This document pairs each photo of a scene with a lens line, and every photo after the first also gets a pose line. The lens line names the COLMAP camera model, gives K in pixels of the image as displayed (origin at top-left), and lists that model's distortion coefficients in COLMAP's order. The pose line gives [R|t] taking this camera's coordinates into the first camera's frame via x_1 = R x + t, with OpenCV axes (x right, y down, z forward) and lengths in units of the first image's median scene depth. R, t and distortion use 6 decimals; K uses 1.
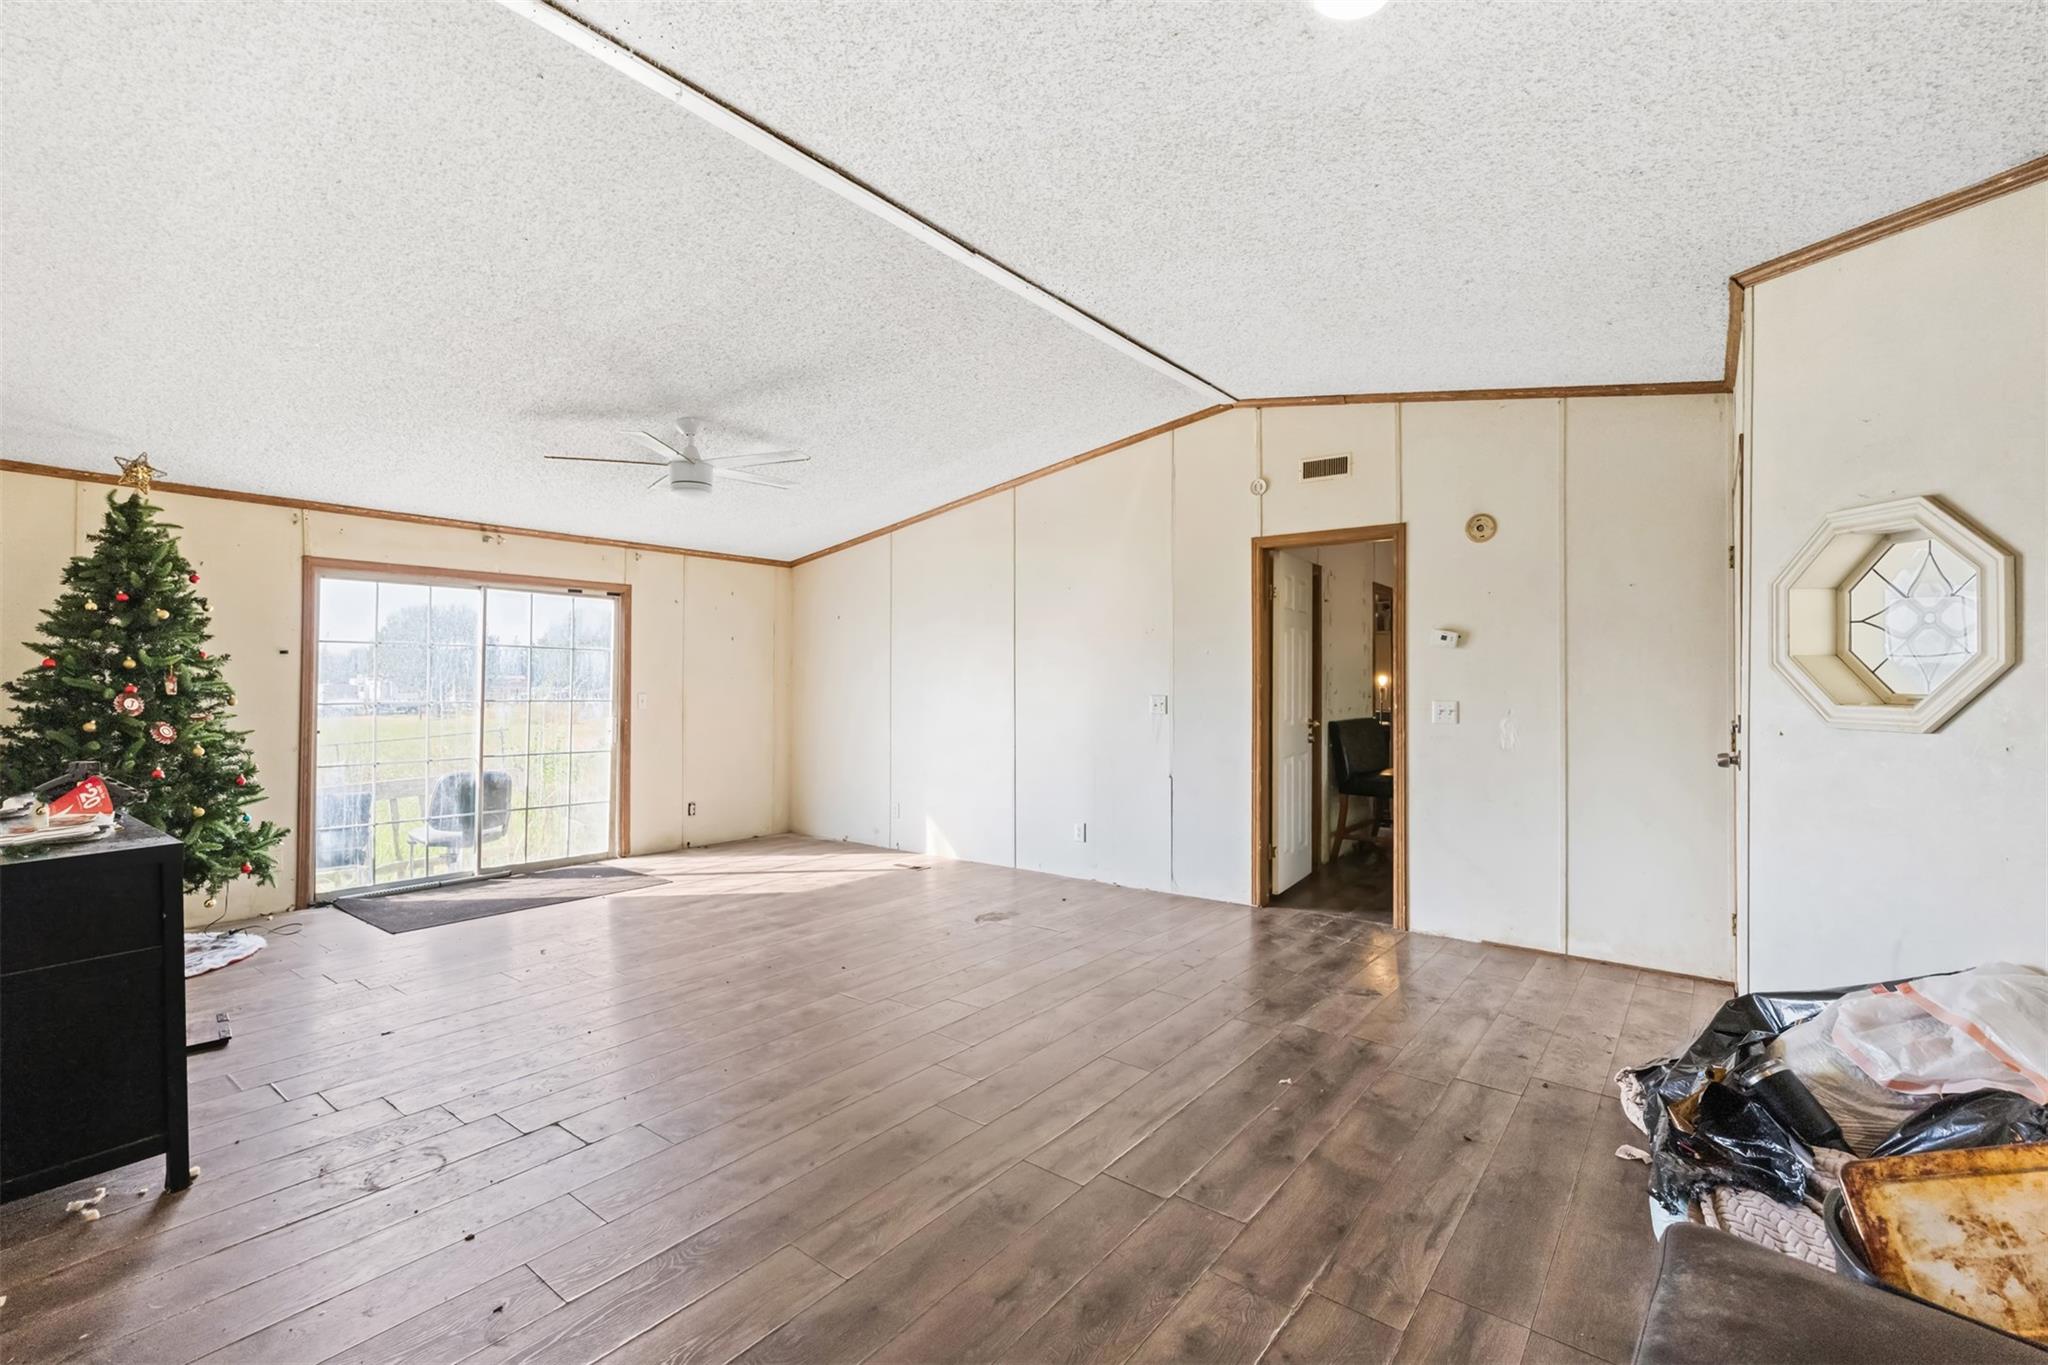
lens RADIAL K [[904.2, 0, 1020.4], [0, 904.2, 676.2], [0, 0, 1]] dist [-0.002732, 0.001819]
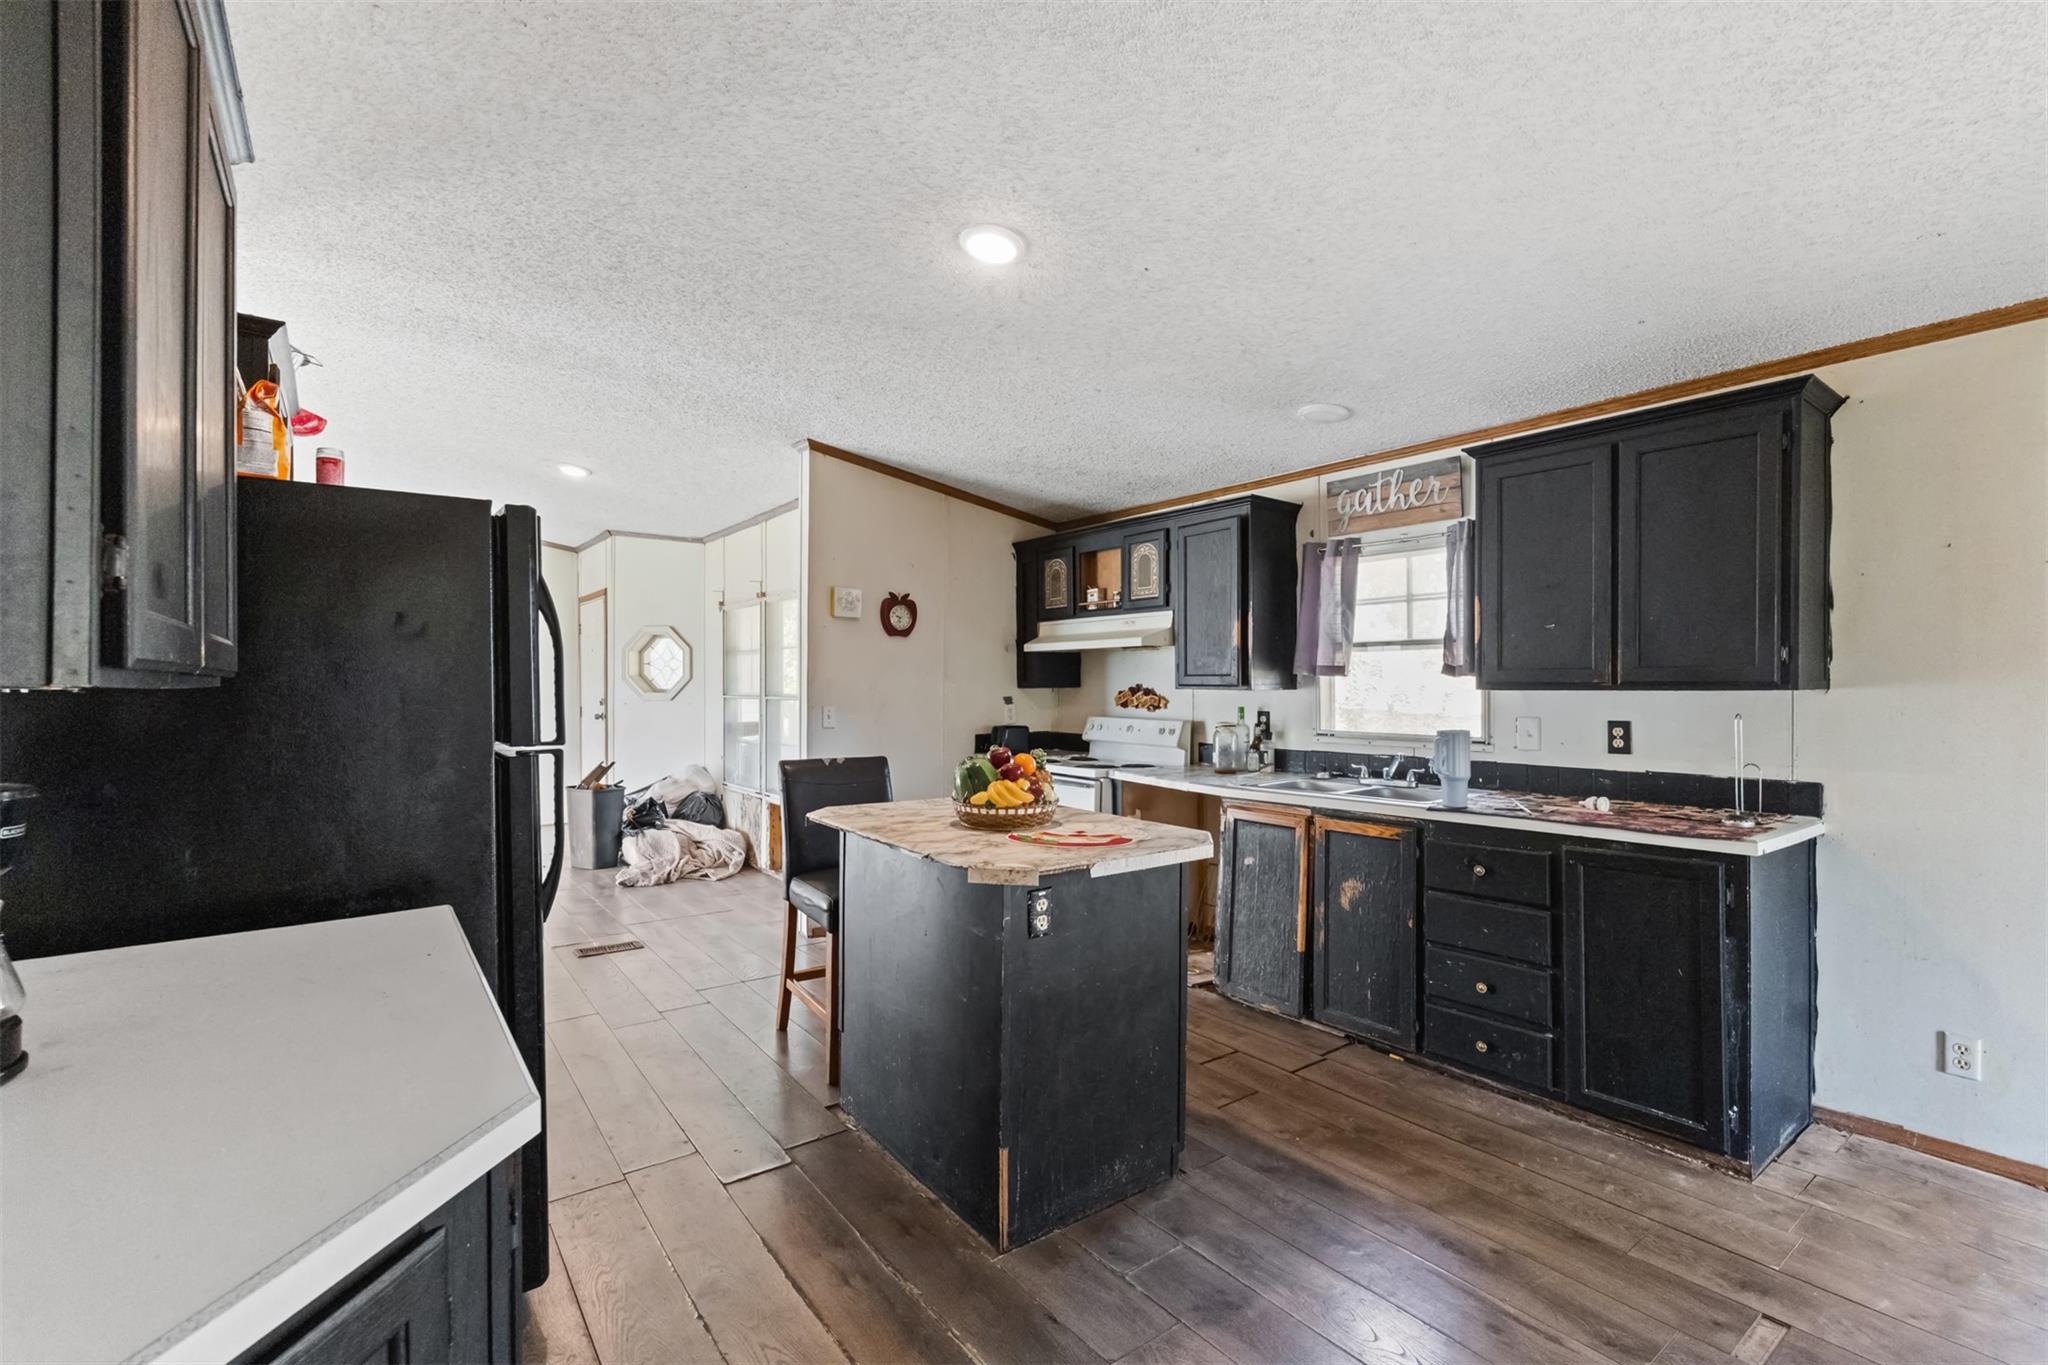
lens RADIAL K [[904.2, 0, 1038.6], [0, 904.2, 684.8], [0, 0, 1]] dist [-0.002732, 0.001819]
pose [[0.252846, -0.005864, 0.967489, -0.791062], [0.000221, 0.999982, 0.006003, -0.005073], [-0.967506, -0.001304, 0.252843, -0.482516]]
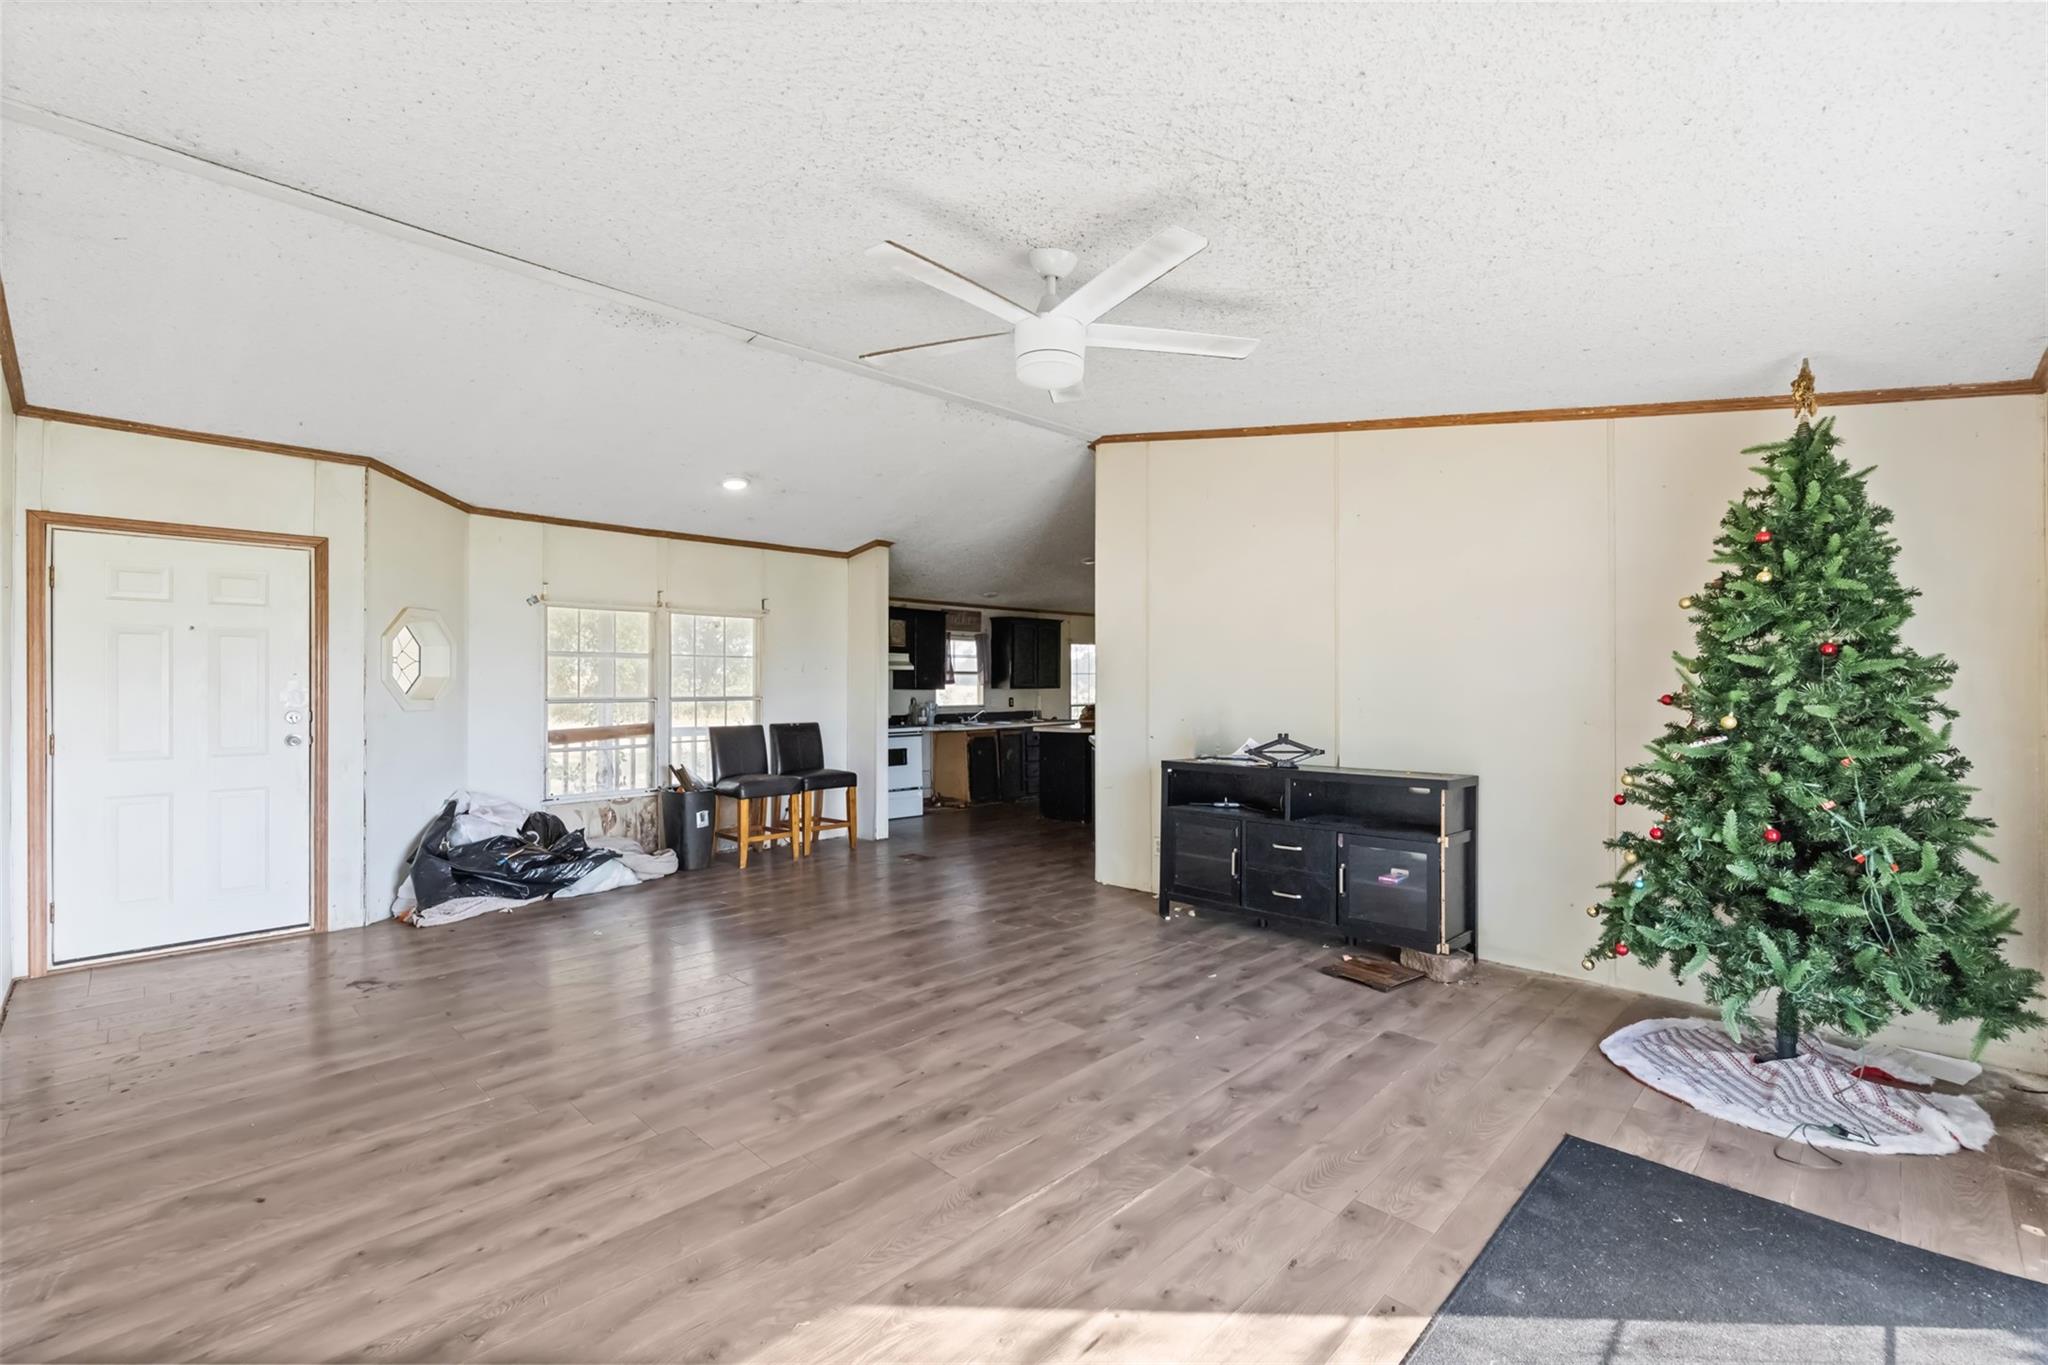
lens RADIAL K [[904.2, 0, 1035.8], [0, 904.2, 686.6], [0, 0, 1]] dist [-0.002732, 0.001819]
pose [[-0.995128, -0.000624, 0.098591, -0.367855], [-0.001252, 0.999979, -0.006302, 0.010453], [-0.098585, -0.006394, -0.995108, 1.470085]]
